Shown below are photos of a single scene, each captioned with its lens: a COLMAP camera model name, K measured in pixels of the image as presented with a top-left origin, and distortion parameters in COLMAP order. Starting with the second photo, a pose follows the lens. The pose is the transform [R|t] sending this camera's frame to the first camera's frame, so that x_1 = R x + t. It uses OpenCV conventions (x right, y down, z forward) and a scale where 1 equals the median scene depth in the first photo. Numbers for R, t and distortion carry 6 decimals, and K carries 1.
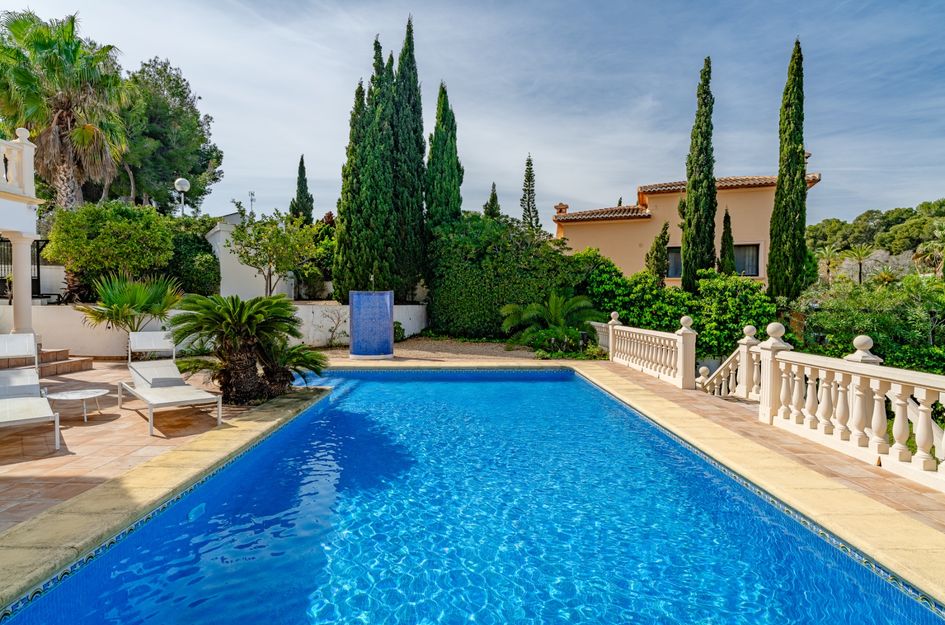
lens RADIAL K [[486.7, 0, 475.2], [0, 486.7, 316.9], [0, 0, 1]] dist [-0.003422, 0.001103]
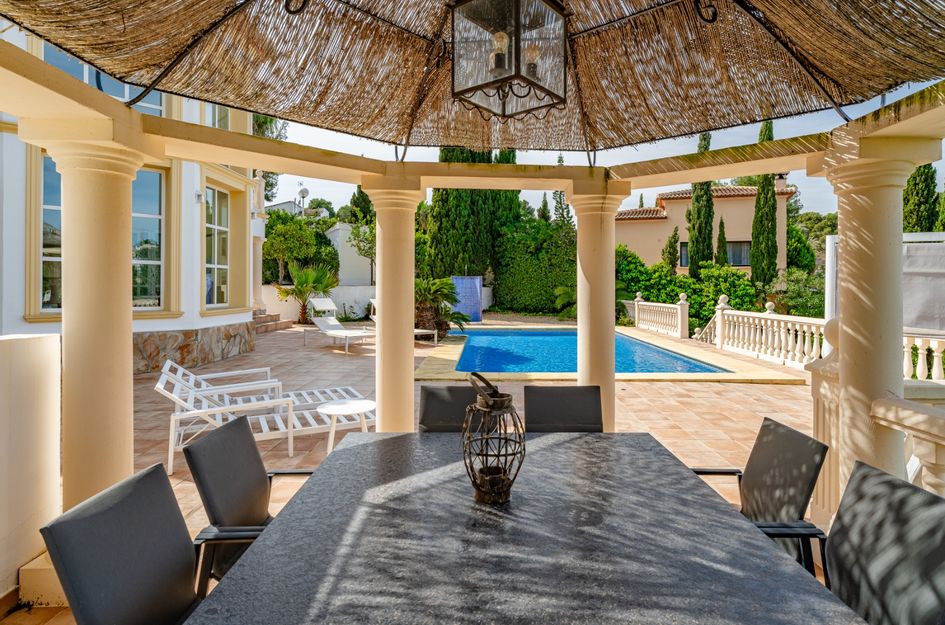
lens RADIAL K [[536.4, 0, 510.7], [0, 536.4, 277.8], [0, 0, 1]] dist [0.023459, -0.002183]
pose [[0.999002, 0.006087, 0.044253, -0.130600], [-0.003894, 0.998767, -0.049486, 0.022847], [-0.044500, 0.049264, 0.997794, -0.456563]]
